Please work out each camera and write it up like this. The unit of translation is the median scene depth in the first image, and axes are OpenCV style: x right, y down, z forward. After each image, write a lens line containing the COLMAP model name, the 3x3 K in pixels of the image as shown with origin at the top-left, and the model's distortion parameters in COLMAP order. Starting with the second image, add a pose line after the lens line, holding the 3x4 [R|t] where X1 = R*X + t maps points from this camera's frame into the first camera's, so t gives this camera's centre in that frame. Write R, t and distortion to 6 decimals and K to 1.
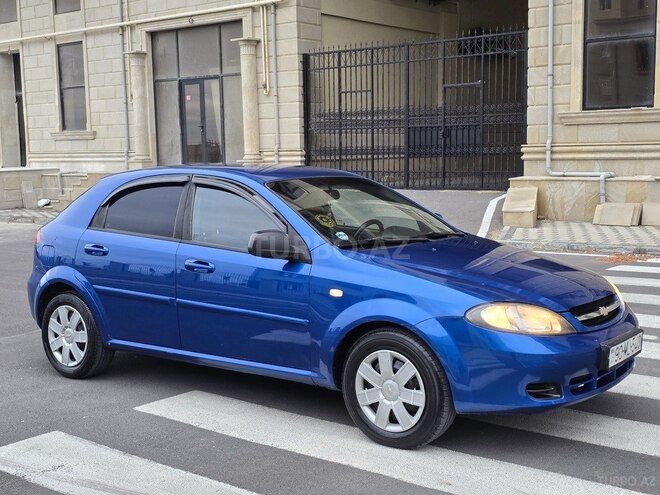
lens RADIAL K [[868.4, 0, 340.8], [0, 868.4, 246.0], [0, 0, 1]] dist [0.076059, 0.000000]
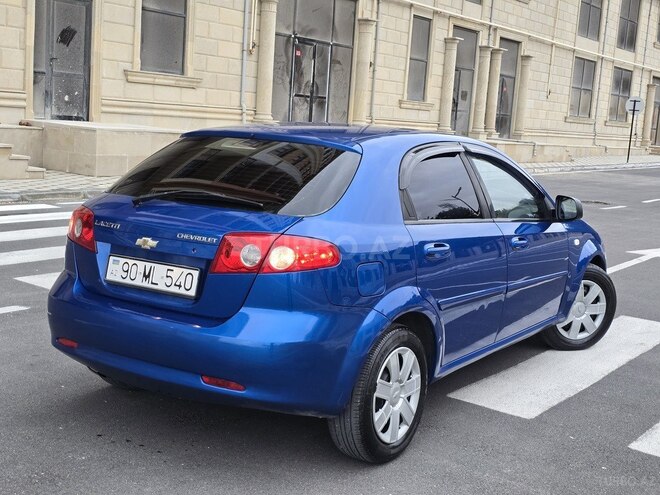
lens RADIAL K [[868.4, 0, 339.7], [0, 868.4, 243.2], [0, 0, 1]] dist [0.076059, 0.000000]
pose [[-0.047089, -0.128266, 0.990621, -0.358146], [0.043998, 0.990493, 0.130341, -0.035362], [-0.997921, 0.049723, -0.040998, 0.411315]]
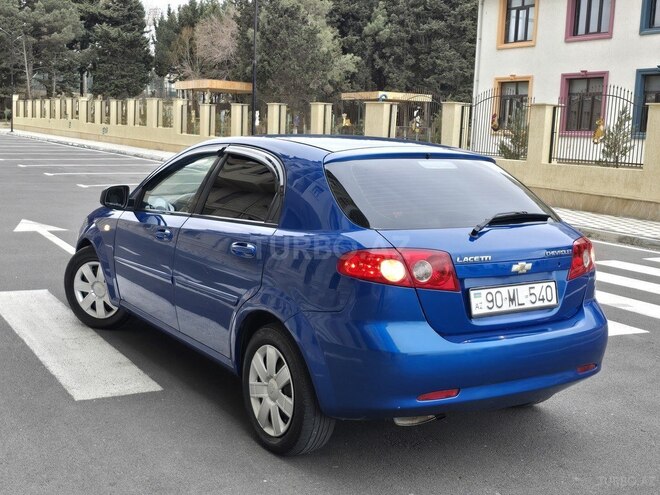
lens RADIAL K [[838.2, 0, 332.6], [0, 838.2, 245.8], [0, 0, 1]] dist [0.080357, 0.000000]
pose [[-0.933143, -0.071720, 0.352279, -0.159330], [0.009474, 0.974652, 0.223524, -0.066076], [-0.359381, 0.211917, -0.908811, 0.682902]]
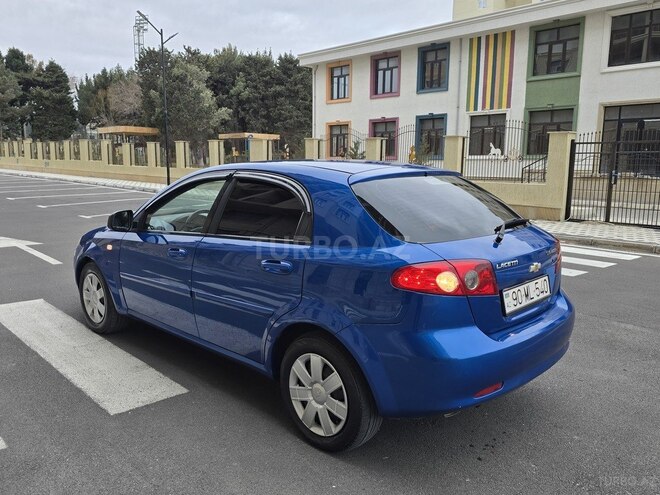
lens RADIAL K [[533.9, 0, 335.7], [0, 533.9, 252.4], [0, 0, 1]] dist [0.077145, -0.074645]
pose [[-0.990782, -0.018125, 0.134249, -0.086113], [0.017933, 0.964739, 0.262597, -0.058715], [-0.134275, 0.262584, -0.955521, 0.625491]]
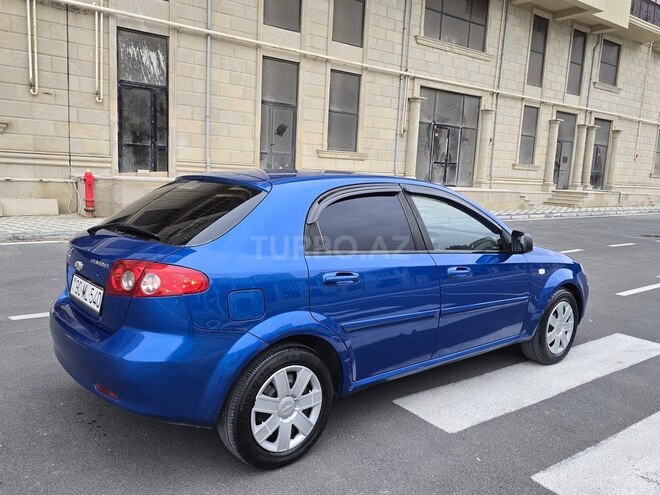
lens RADIAL K [[533.9, 0, 328.7], [0, 533.9, 249.9], [0, 0, 1]] dist [0.077145, -0.074645]
pose [[0.252066, -0.111117, 0.961310, -0.274283], [0.056040, 0.993395, 0.100131, -0.025761], [-0.966086, 0.028632, 0.256628, 0.330001]]
